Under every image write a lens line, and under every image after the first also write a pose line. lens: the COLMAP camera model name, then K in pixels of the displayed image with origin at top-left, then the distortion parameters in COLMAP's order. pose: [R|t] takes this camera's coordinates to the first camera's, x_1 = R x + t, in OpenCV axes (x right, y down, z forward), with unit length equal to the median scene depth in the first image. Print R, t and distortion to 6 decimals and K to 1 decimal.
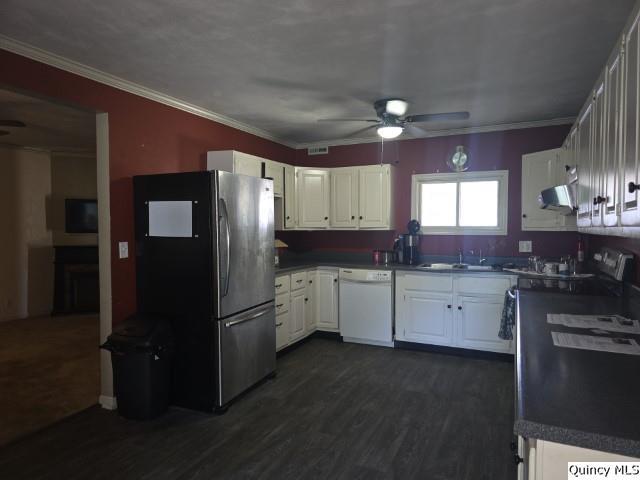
lens RADIAL K [[438.8, 0, 320.0], [0, 438.8, 240.0], [0, 0, 1]] dist [0.072936, -0.029771]
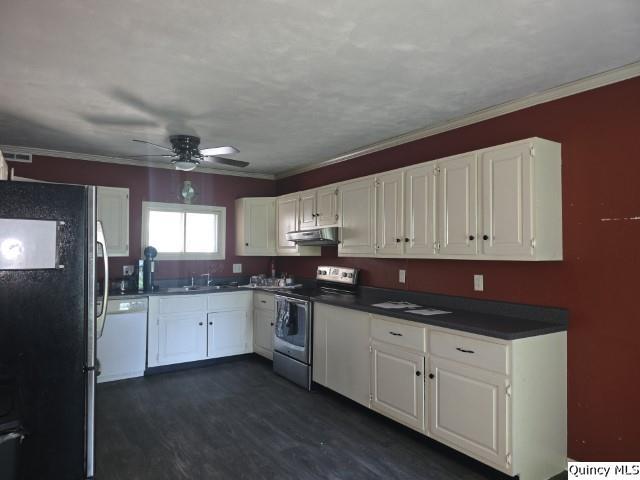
lens RADIAL K [[438.8, 0, 320.0], [0, 438.8, 240.0], [0, 0, 1]] dist [0.072936, -0.029771]
pose [[0.530787, 0.021375, 0.847236, -0.474836], [0.025950, 0.998803, -0.041457, -0.007507], [-0.847108, 0.043991, 0.529597, 0.130298]]
